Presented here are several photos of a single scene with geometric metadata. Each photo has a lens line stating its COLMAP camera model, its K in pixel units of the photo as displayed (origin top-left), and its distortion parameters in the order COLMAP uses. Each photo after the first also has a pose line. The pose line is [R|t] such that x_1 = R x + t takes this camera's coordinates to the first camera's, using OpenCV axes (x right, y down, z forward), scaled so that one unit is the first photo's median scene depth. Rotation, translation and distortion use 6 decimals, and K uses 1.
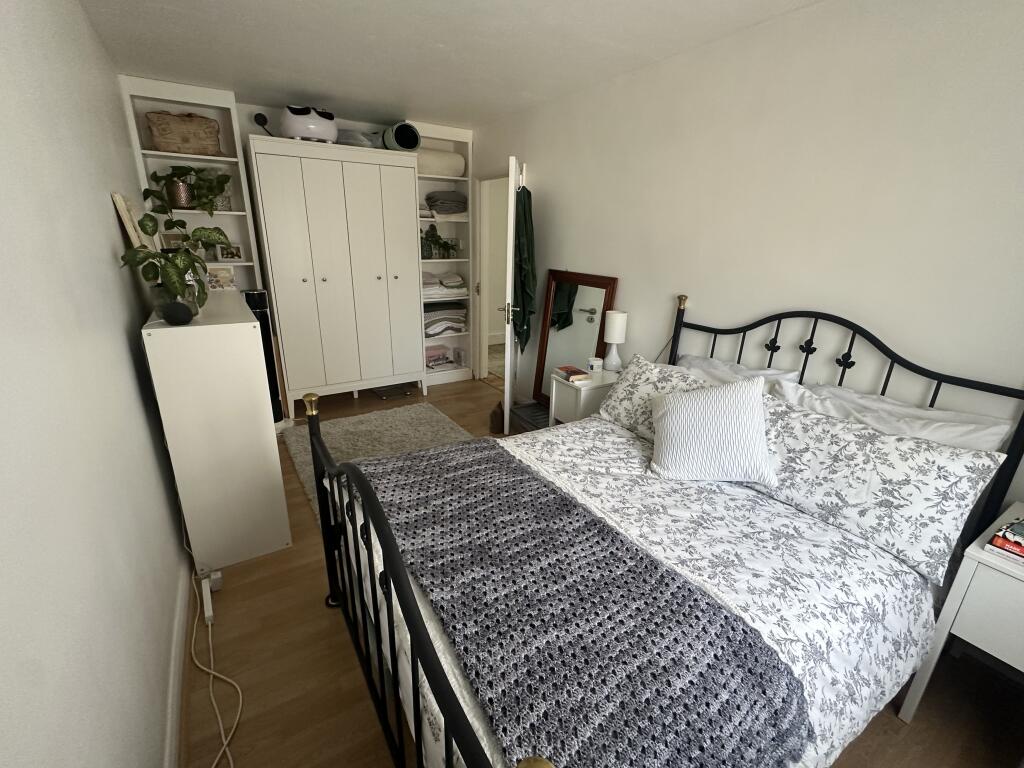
lens RADIAL K [[451.8, 0, 510.9], [0, 451.8, 386.5], [0, 0, 1]] dist [0.000094, 0.000016]
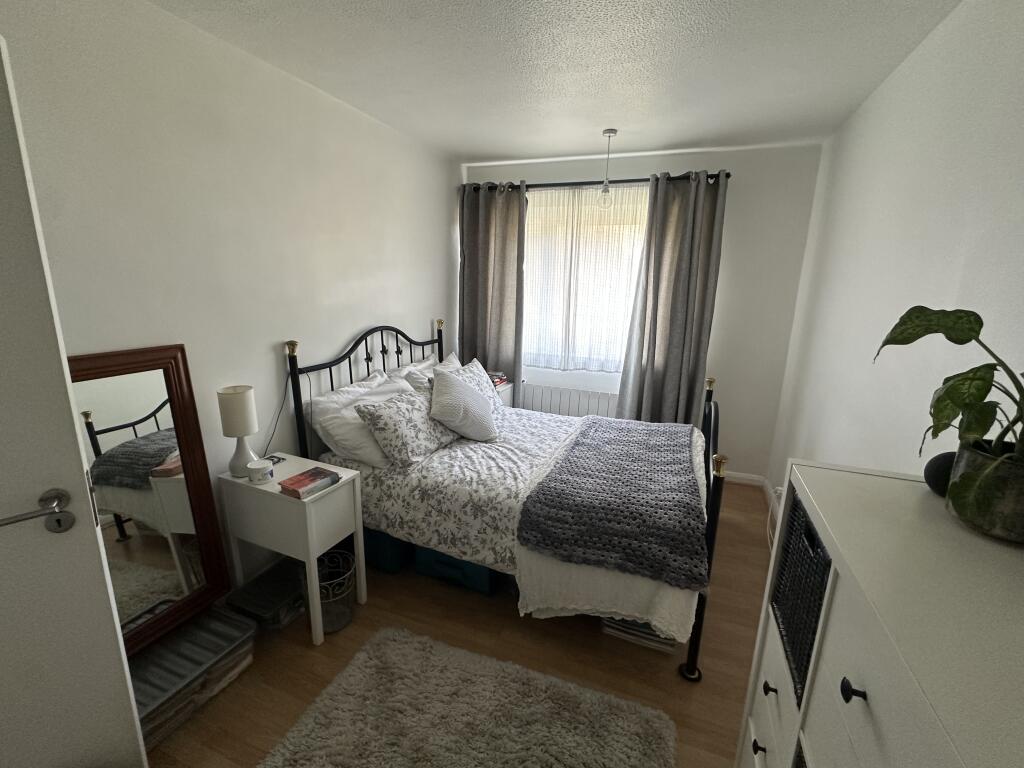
lens RADIAL K [[451.8, 0, 511.1], [0, 451.8, 385.7], [0, 0, 1]] dist [0.000094, 0.000016]
pose [[-0.597234, -0.221253, 0.770946, -0.718494], [0.217378, 0.880574, 0.421113, -0.507032], [-0.772048, 0.419090, -0.477813, 1.426647]]
